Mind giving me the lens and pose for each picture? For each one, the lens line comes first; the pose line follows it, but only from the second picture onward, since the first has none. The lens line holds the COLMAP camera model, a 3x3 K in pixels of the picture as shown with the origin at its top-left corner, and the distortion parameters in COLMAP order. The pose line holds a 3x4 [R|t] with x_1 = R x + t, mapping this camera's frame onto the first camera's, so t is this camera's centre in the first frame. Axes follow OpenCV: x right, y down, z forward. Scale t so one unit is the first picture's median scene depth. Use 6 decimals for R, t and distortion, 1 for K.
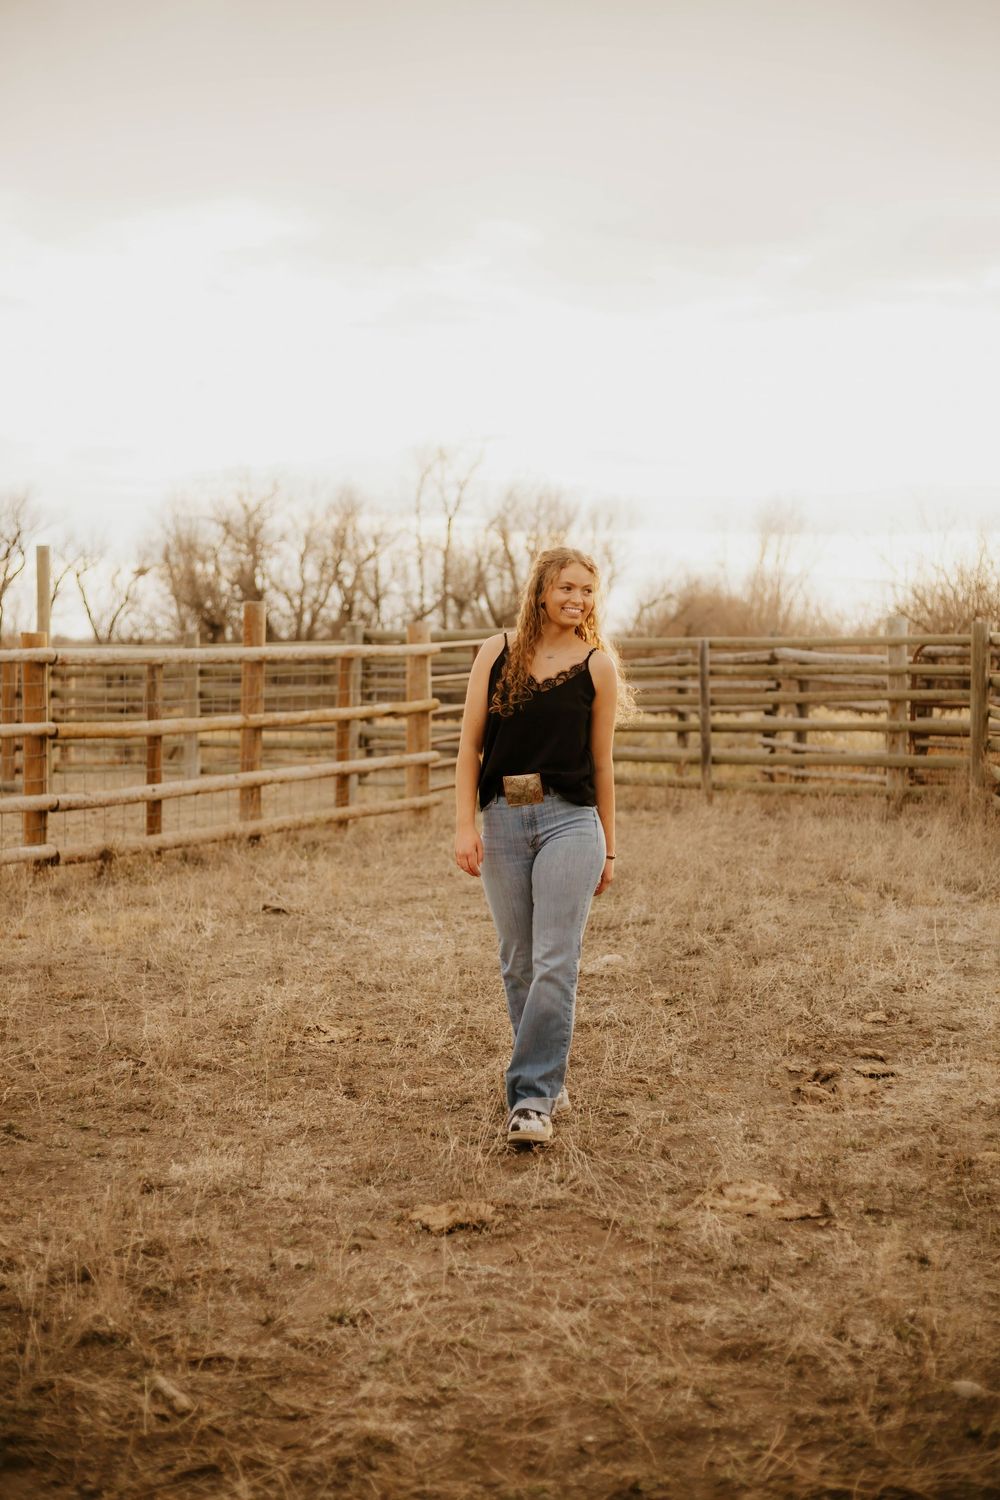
lens RADIAL K [[2213.1, 0, 500.0], [0, 2213.1, 750.0], [0, 0, 1]] dist [-0.017904, -0.112867]
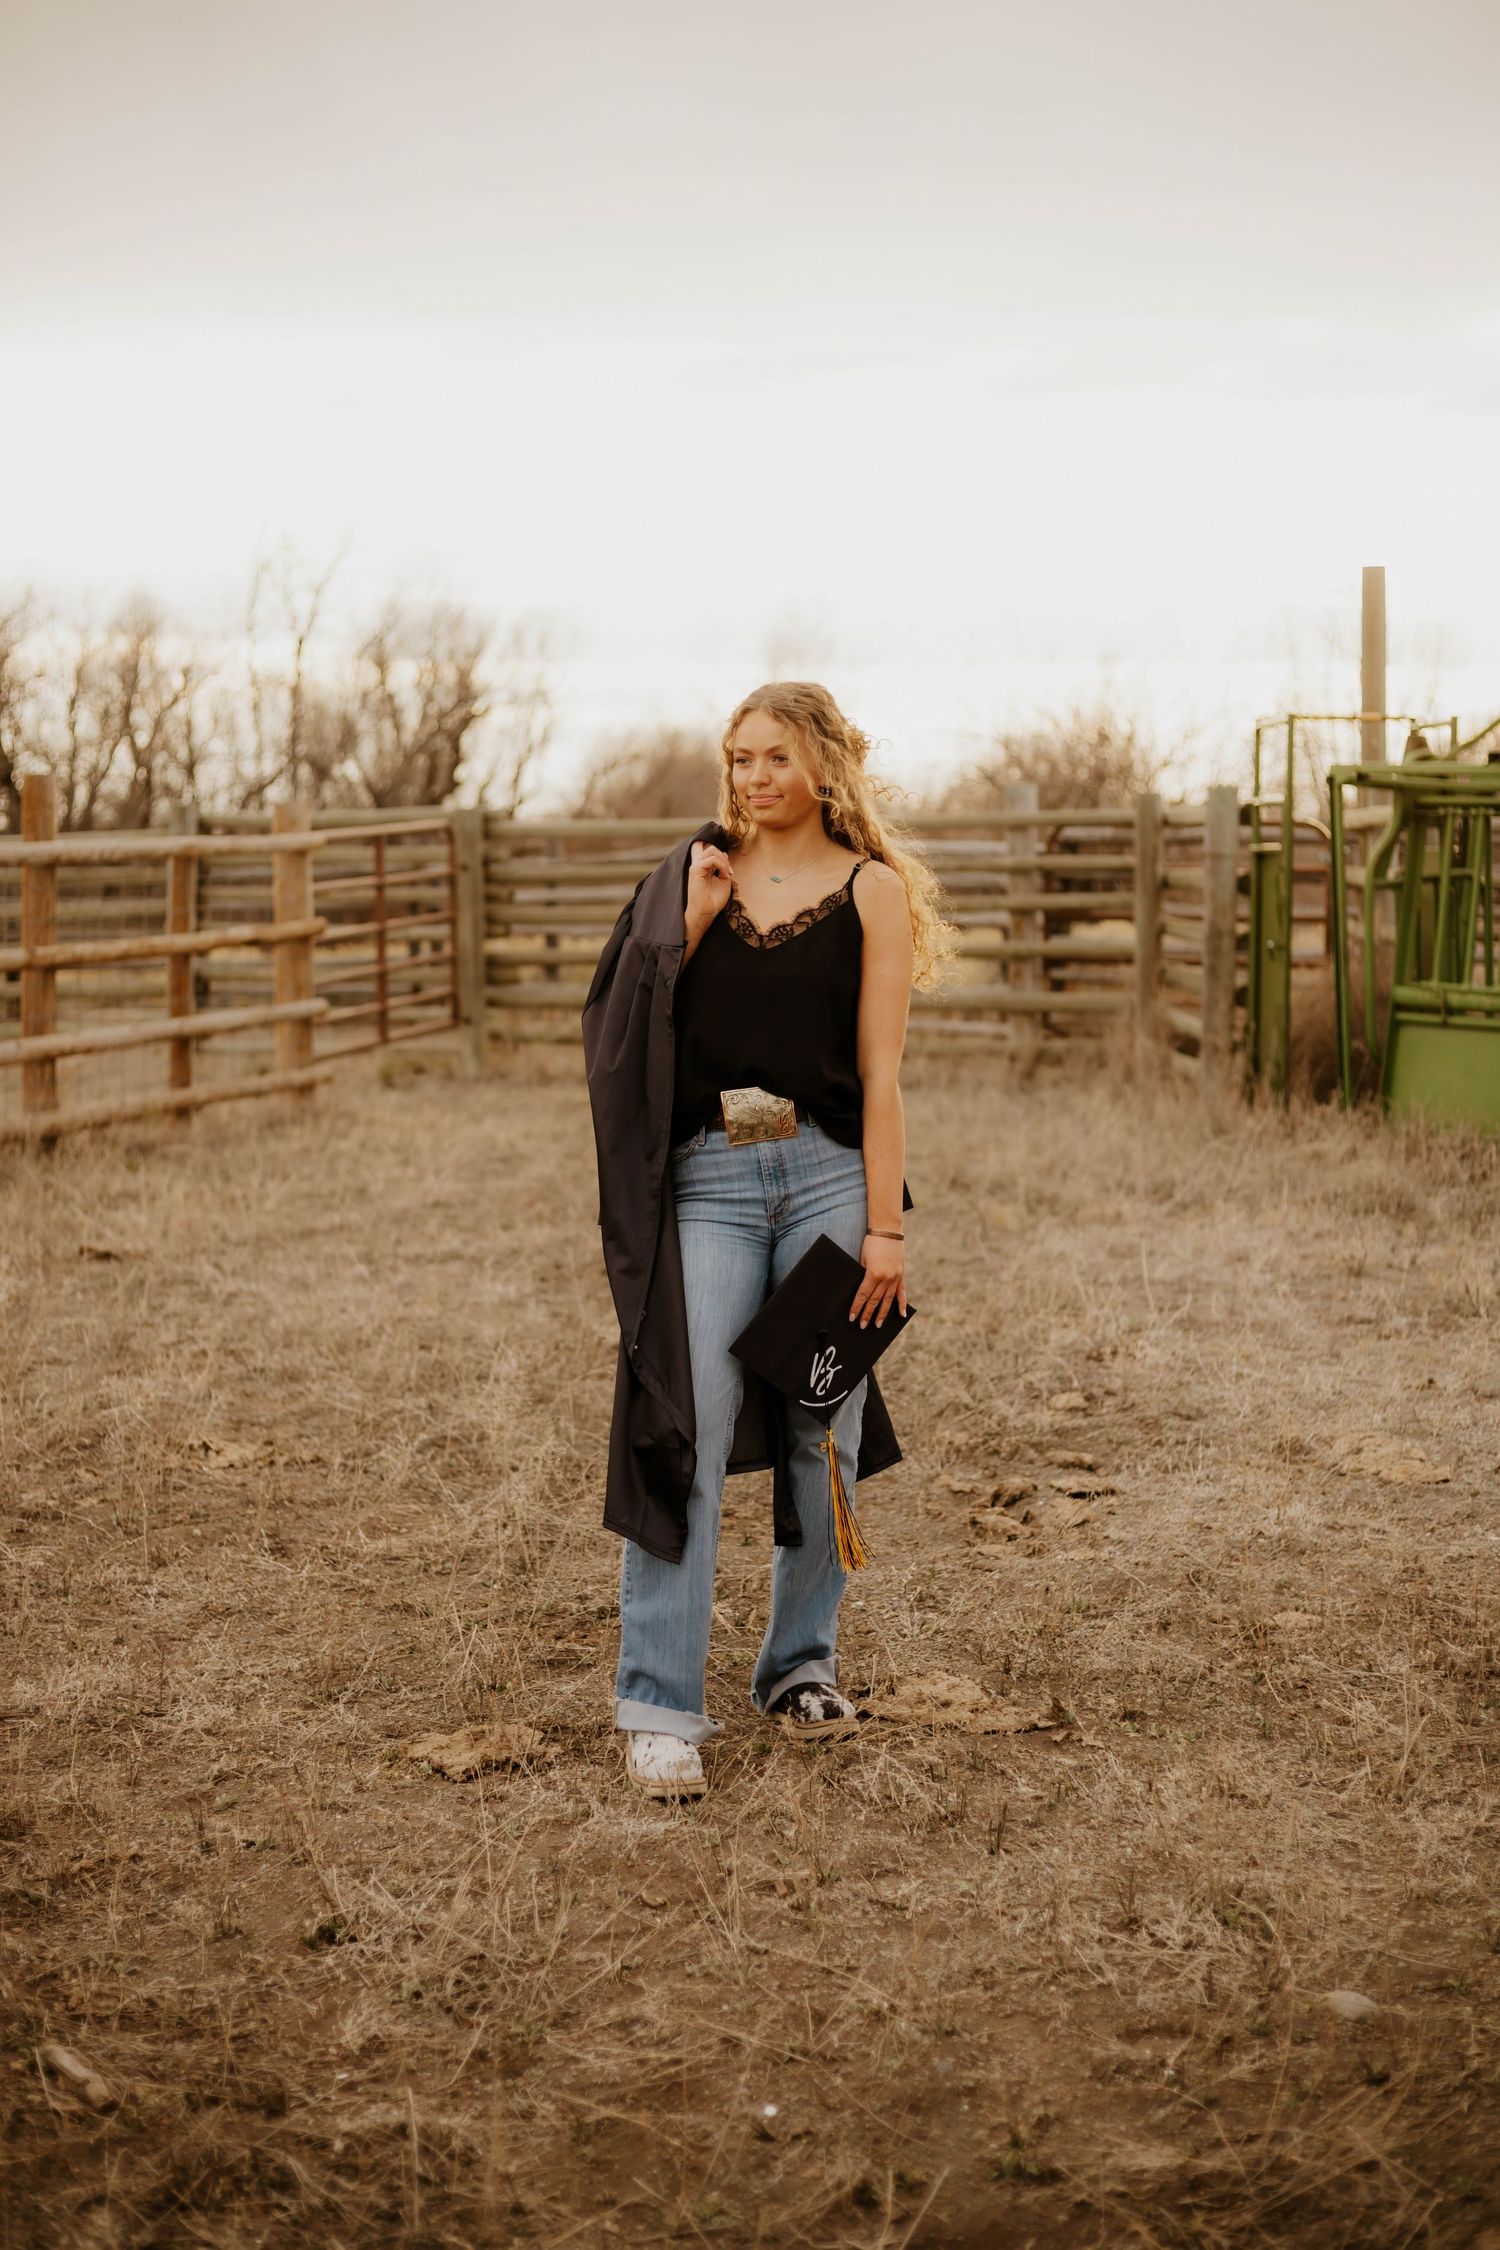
lens RADIAL K [[3321.7, 0, 750.6], [0, 3321.7, 1172.4], [0, 0, 1]] dist [-0.063851, -0.070553]
pose [[0.993505, -0.021310, 0.111774, -0.017107], [0.015119, 0.998319, 0.055946, -0.001457], [-0.112779, -0.053893, 0.992158, 0.025084]]
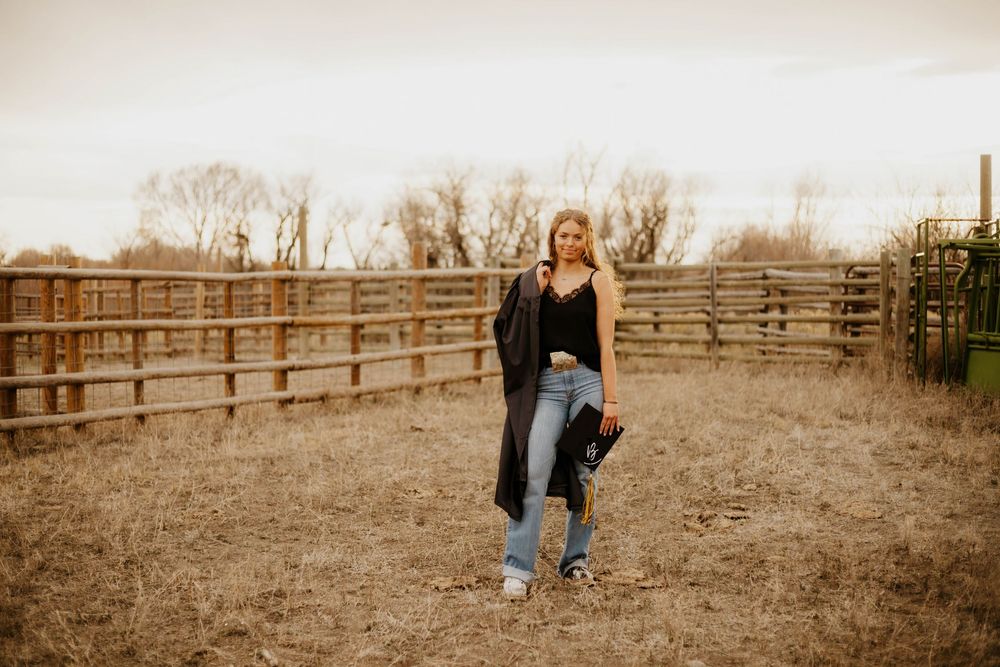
lens RADIAL K [[1475.4, 0, 500.0], [0, 1475.4, 333.5], [0, 0, 1]] dist [-0.017904, -0.112867]
pose [[0.996034, -0.002063, -0.088947, 0.045147], [0.001581, 0.999984, -0.005487, 0.006141], [0.088956, 0.005325, 0.996021, -0.066982]]
